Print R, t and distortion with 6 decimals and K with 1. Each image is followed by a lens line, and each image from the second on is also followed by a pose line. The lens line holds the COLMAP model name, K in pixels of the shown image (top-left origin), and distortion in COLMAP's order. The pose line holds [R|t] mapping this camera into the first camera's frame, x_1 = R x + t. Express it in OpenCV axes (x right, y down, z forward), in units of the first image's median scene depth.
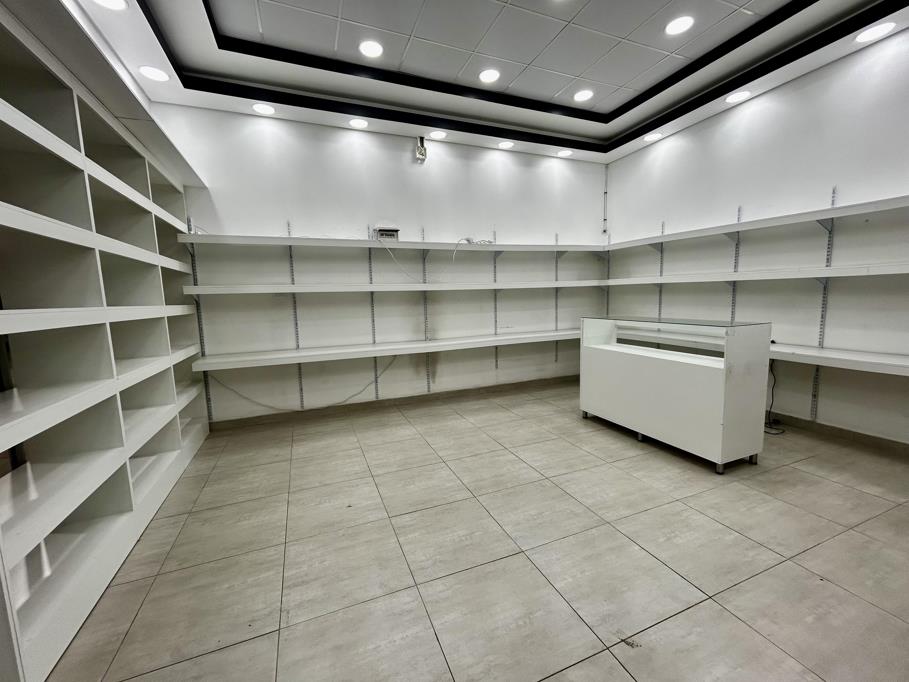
lens RADIAL K [[368.9, 0, 452.5], [0, 368.9, 339.5], [0, 0, 1]] dist [-0.001184, 0.001027]
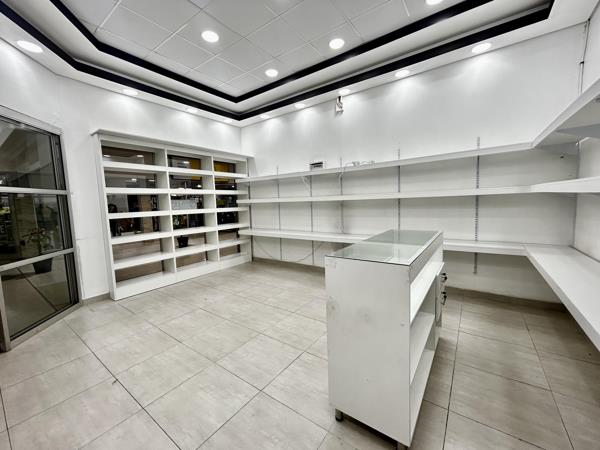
lens RADIAL K [[243.5, 0, 299.9], [0, 243.5, 225.8], [0, 0, 1]] dist [-0.001184, 0.001027]
pose [[0.526192, 0.094374, -0.845113, 0.715844], [-0.079342, 0.994936, 0.061704, -0.082963], [0.846656, 0.034585, 0.531015, 0.373963]]
